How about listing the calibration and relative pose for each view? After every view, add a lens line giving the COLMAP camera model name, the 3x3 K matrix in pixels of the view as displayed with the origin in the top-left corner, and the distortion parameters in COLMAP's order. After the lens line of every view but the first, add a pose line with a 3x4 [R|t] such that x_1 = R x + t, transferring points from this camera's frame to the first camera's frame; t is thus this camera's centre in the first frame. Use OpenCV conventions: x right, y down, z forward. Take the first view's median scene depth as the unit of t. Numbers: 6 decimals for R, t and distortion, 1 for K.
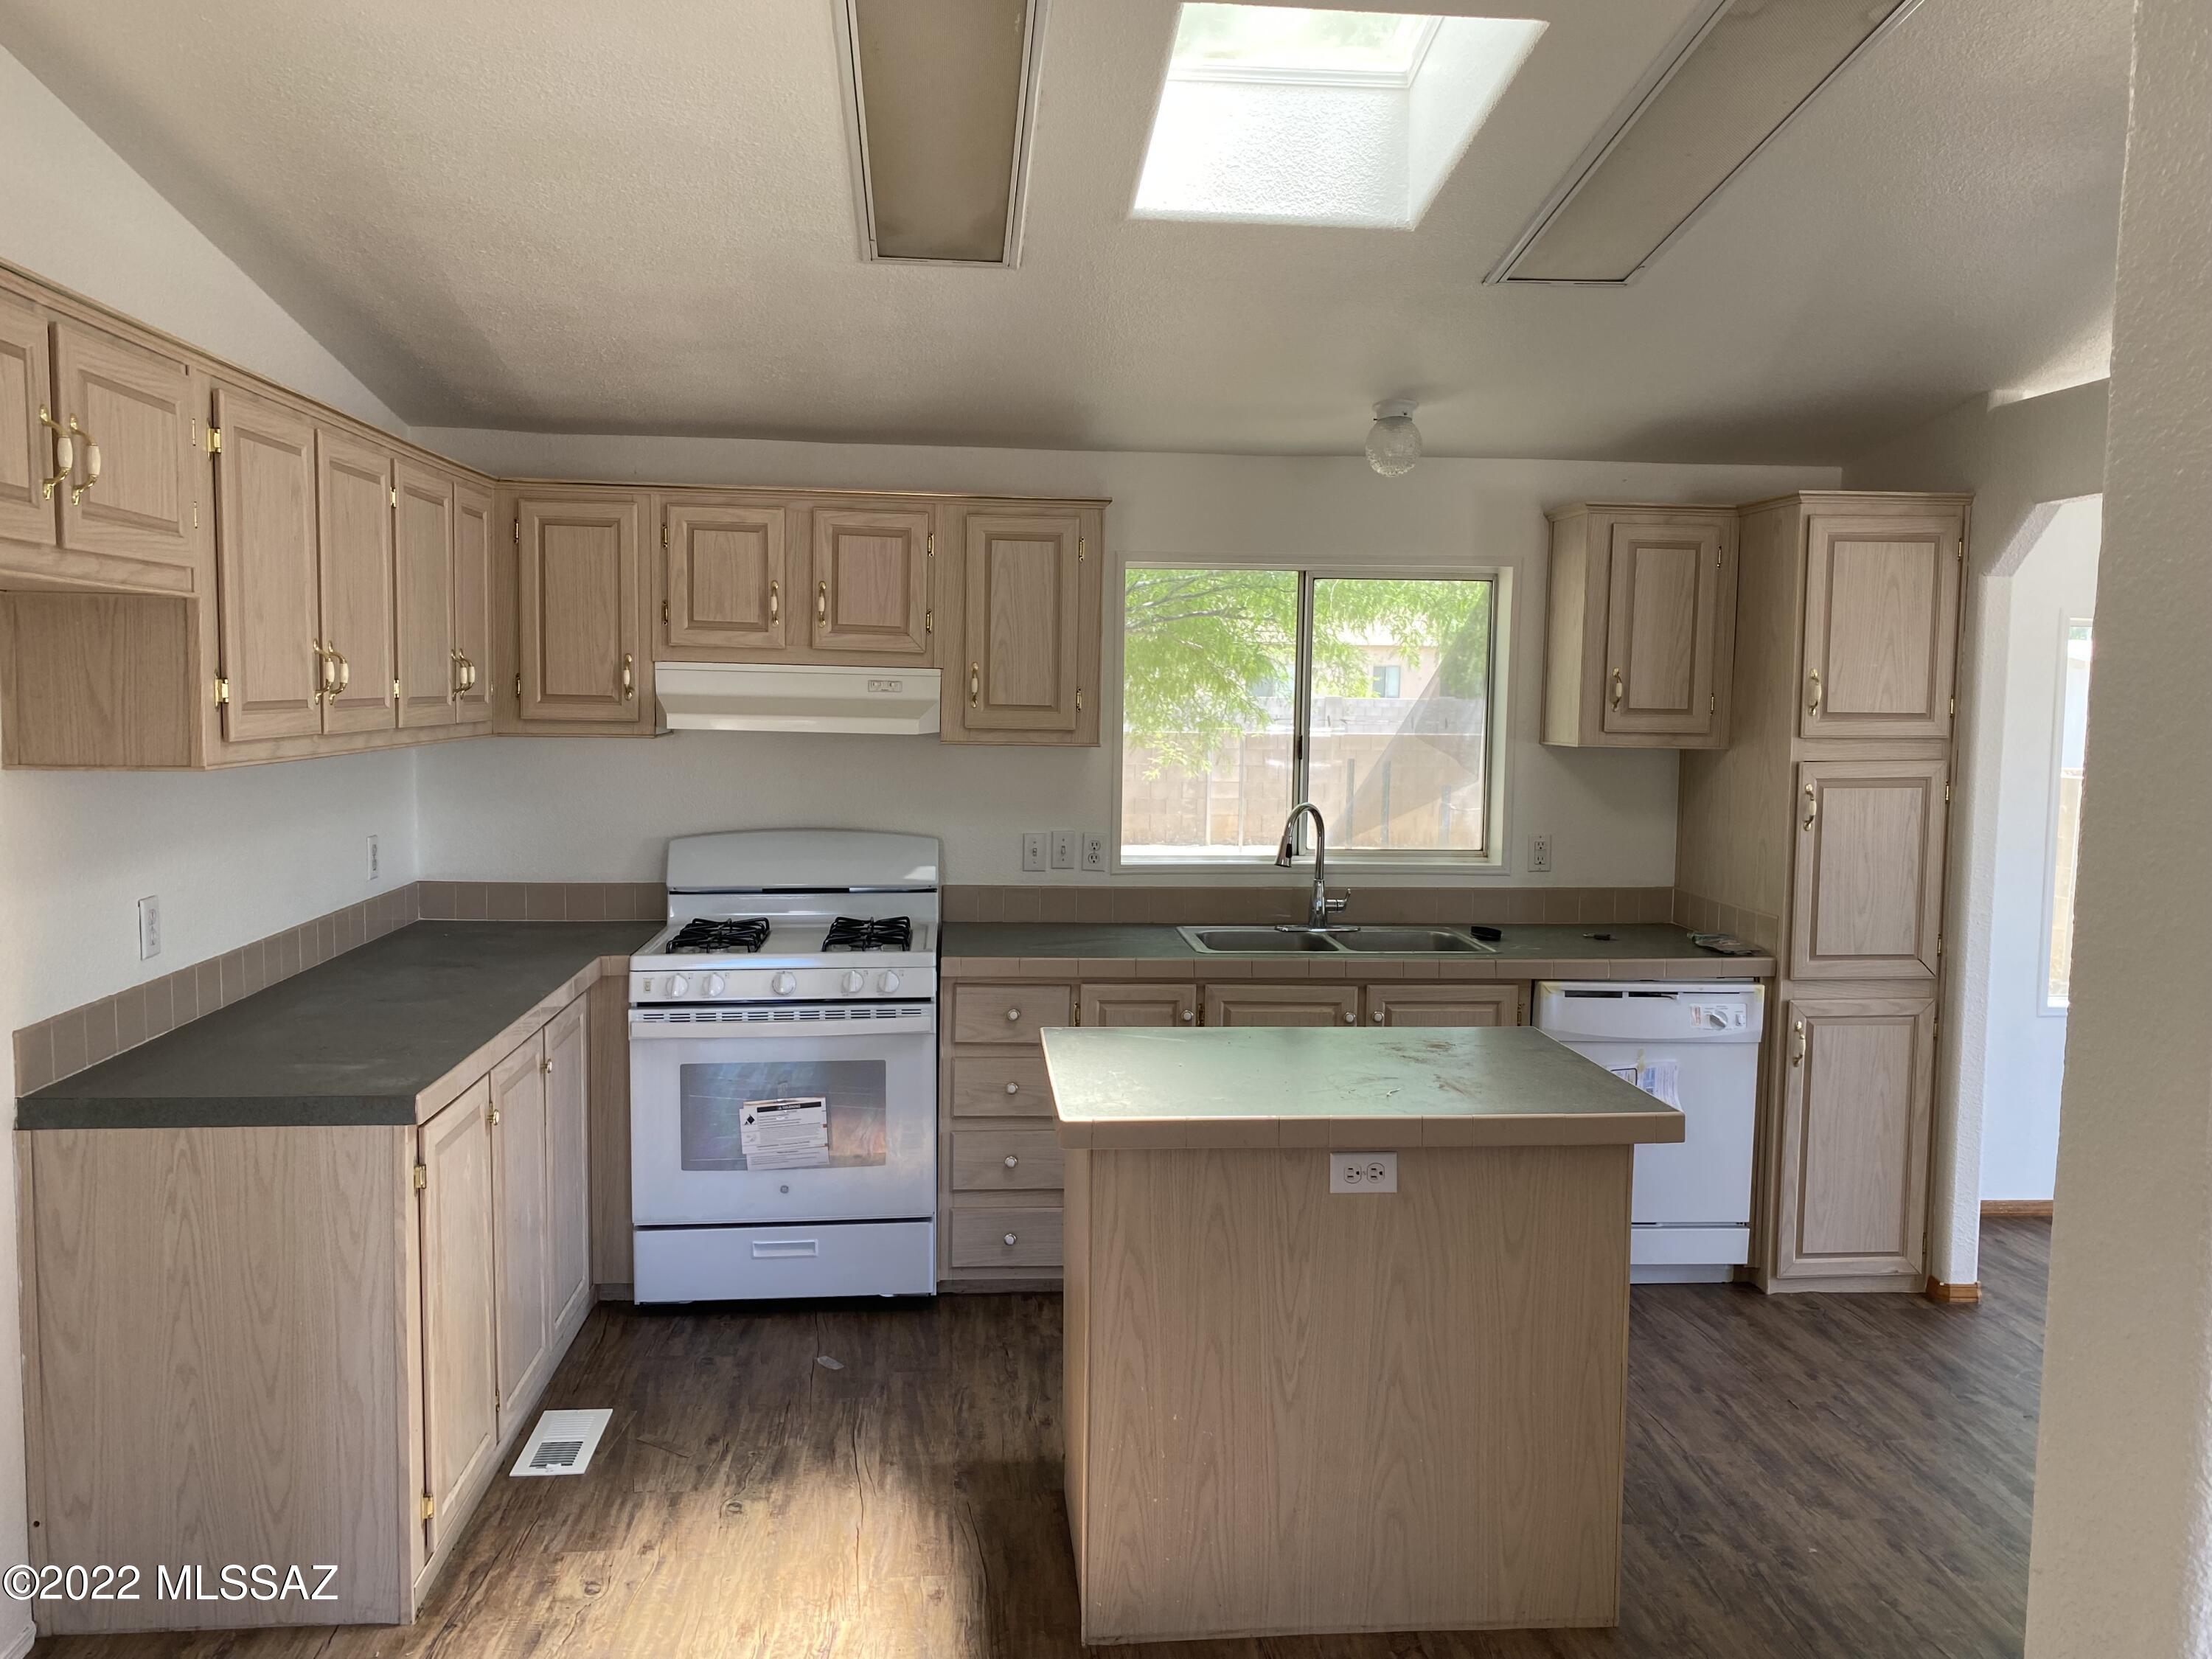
lens RADIAL K [[1676.6, 0, 1098.7], [0, 1676.6, 819.2], [0, 0, 1]] dist [0.030161, -0.038221]
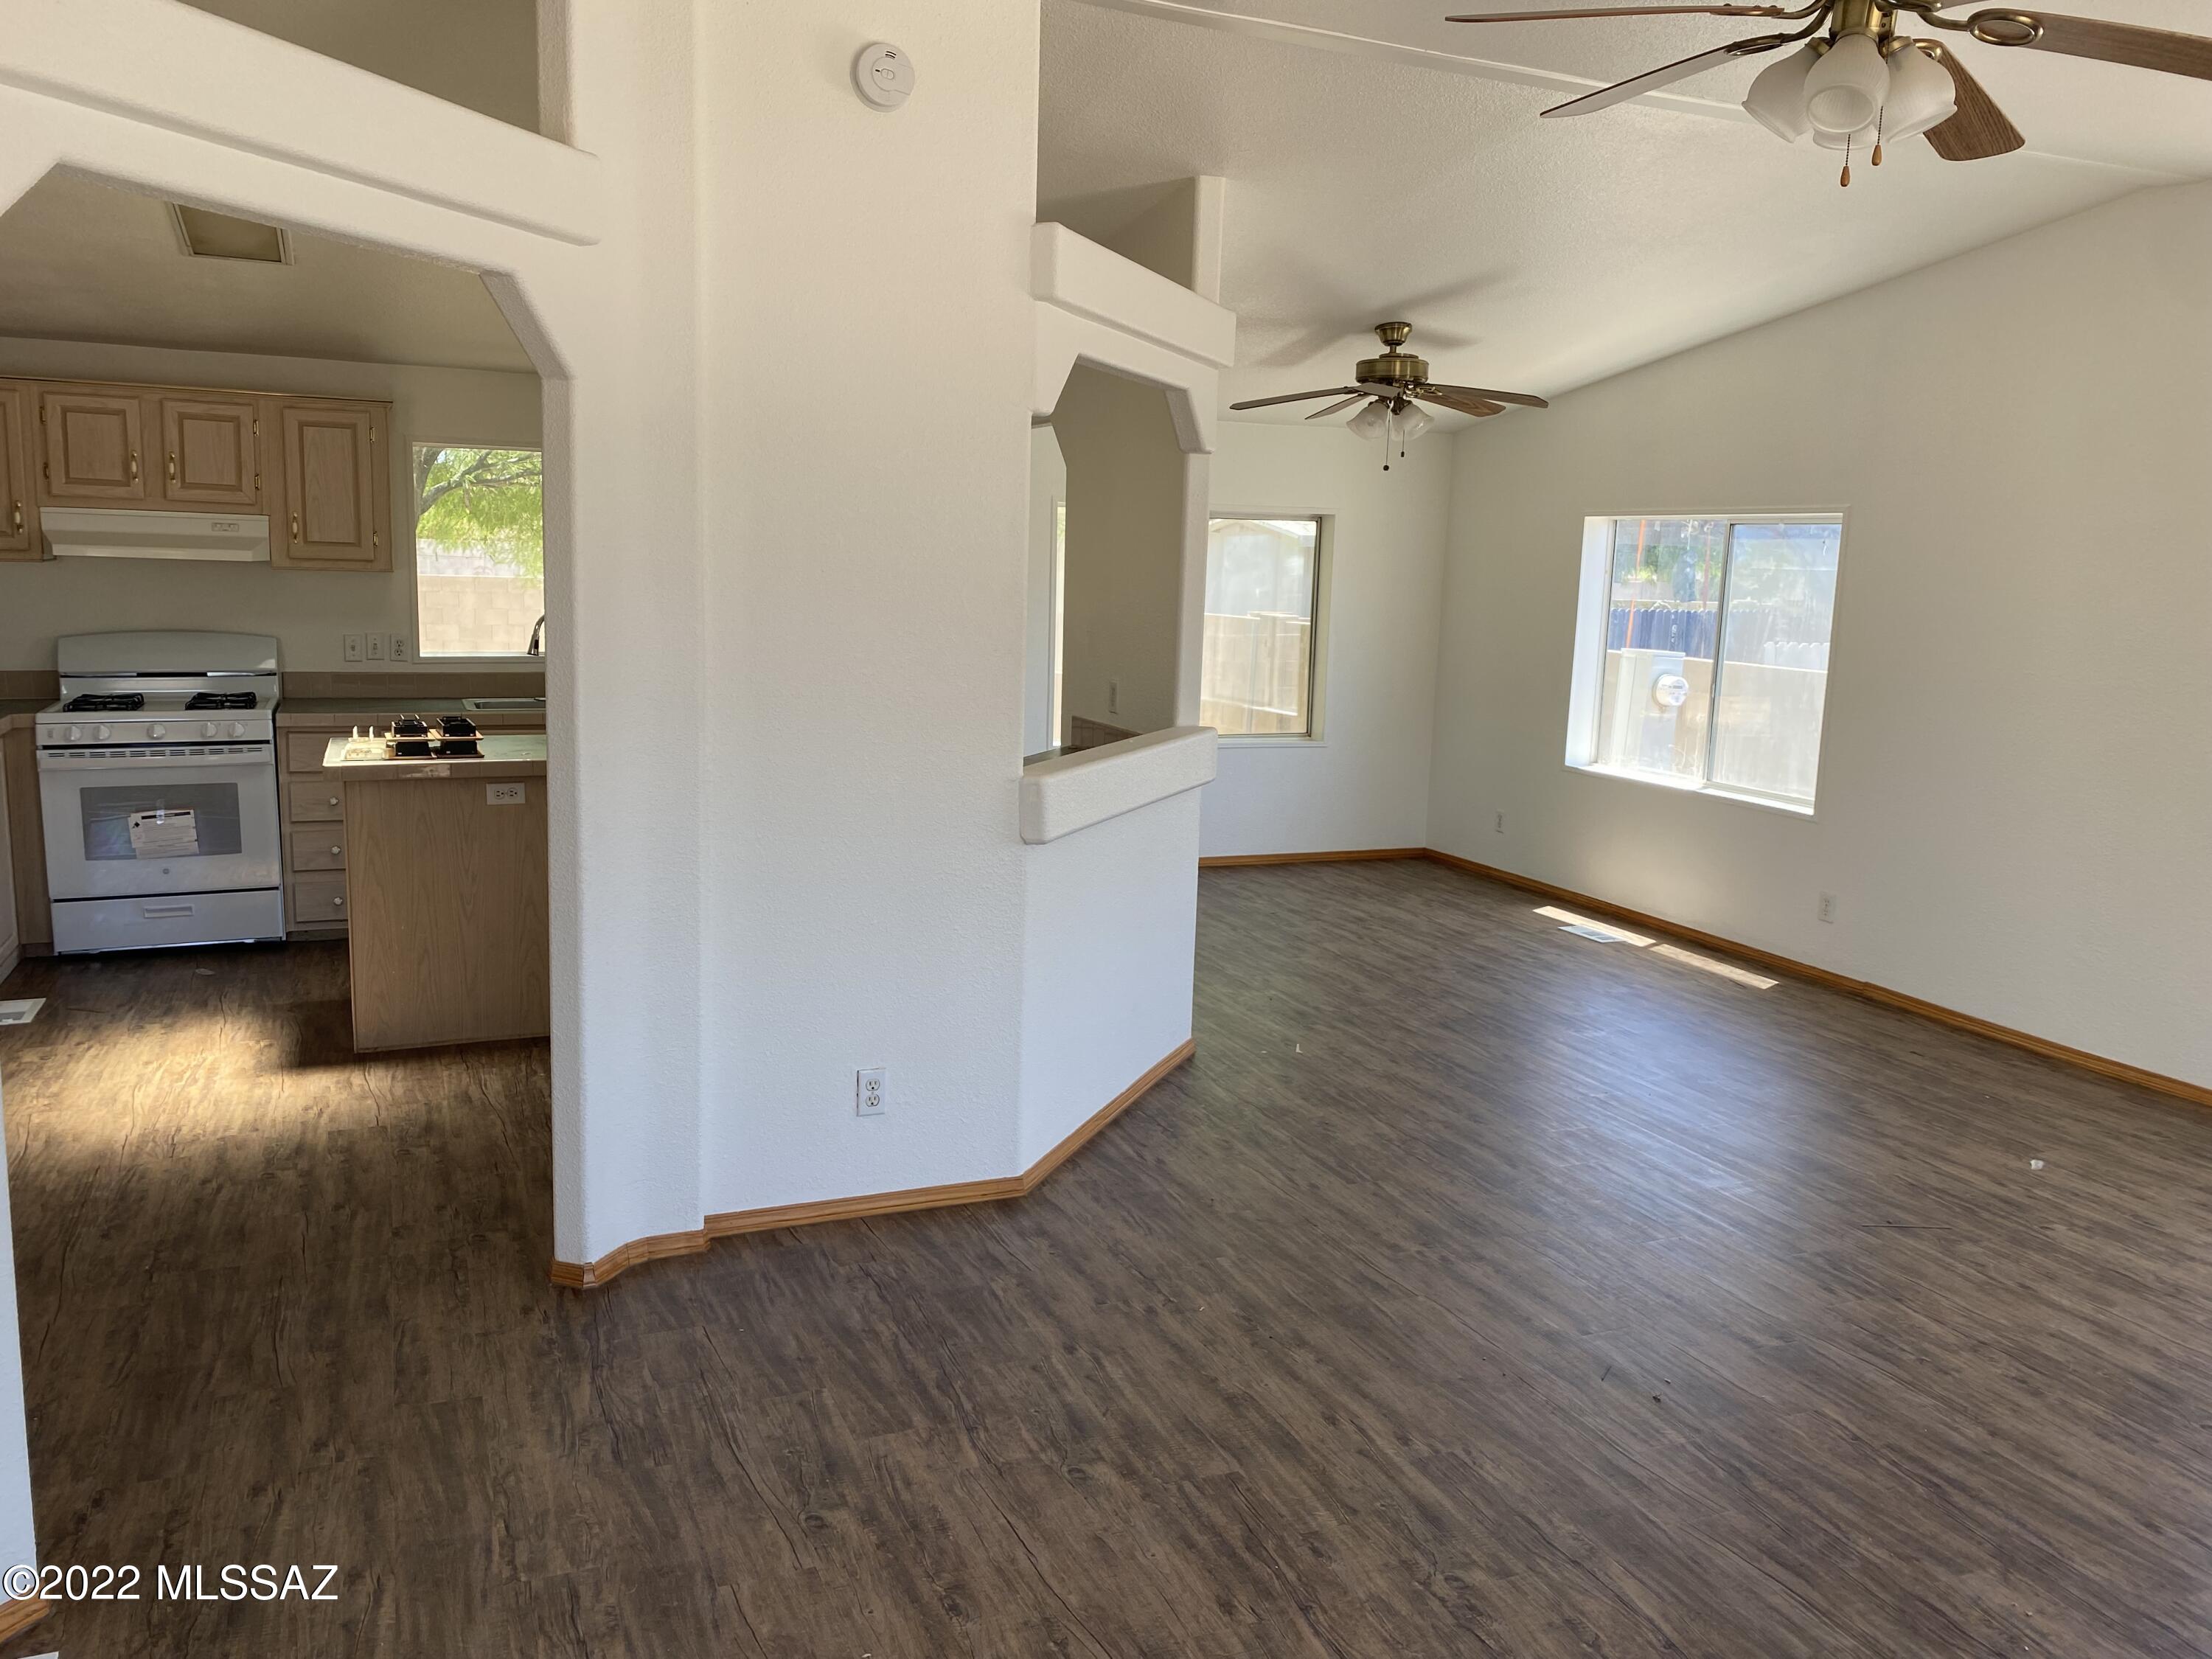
lens RADIAL K [[1676.6, 0, 1123.5], [0, 1676.6, 820.1], [0, 0, 1]] dist [0.030161, -0.038221]
pose [[0.947149, -0.036121, 0.318755, 0.133127], [0.008455, 0.996106, 0.087755, 0.050640], [-0.320684, -0.080422, 0.943766, -0.634685]]
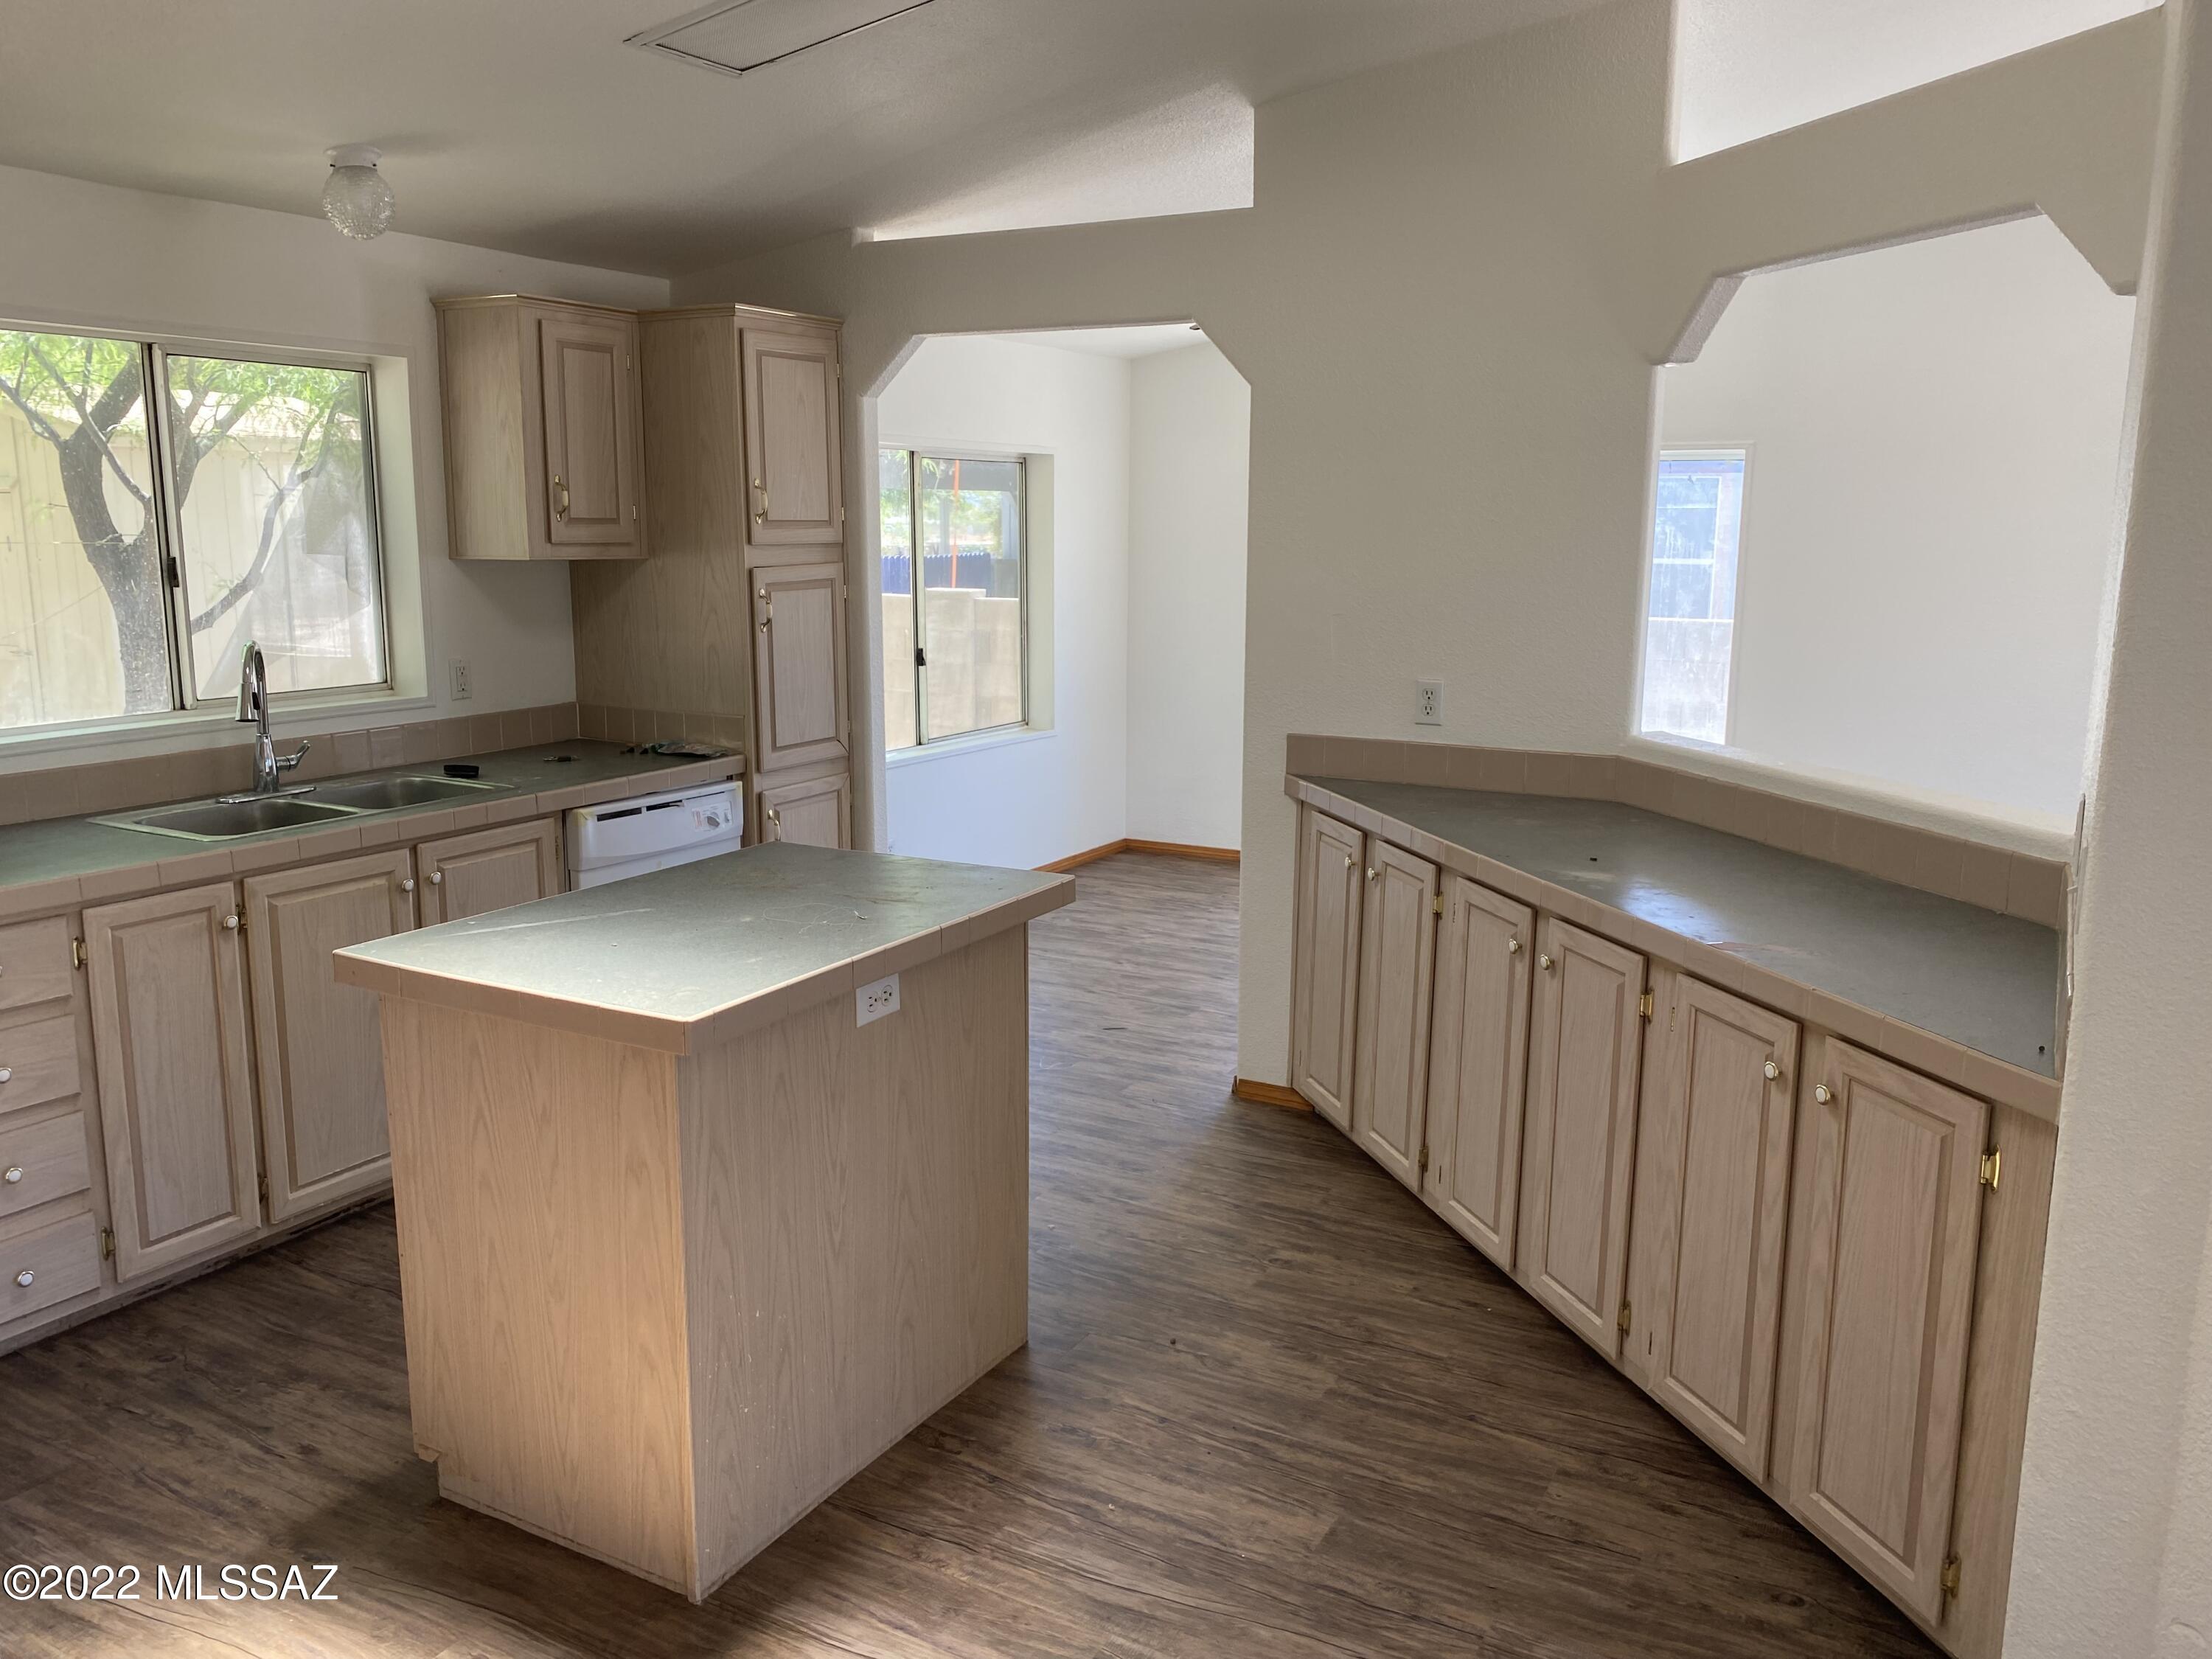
lens RADIAL K [[1676.6, 0, 1095.9], [0, 1676.6, 811.3], [0, 0, 1]] dist [0.030161, -0.038221]
pose [[0.565072, -0.153328, 0.810669, -0.342170], [0.067790, 0.987886, 0.139594, -0.015422], [-0.822252, -0.023925, 0.568621, 0.217144]]
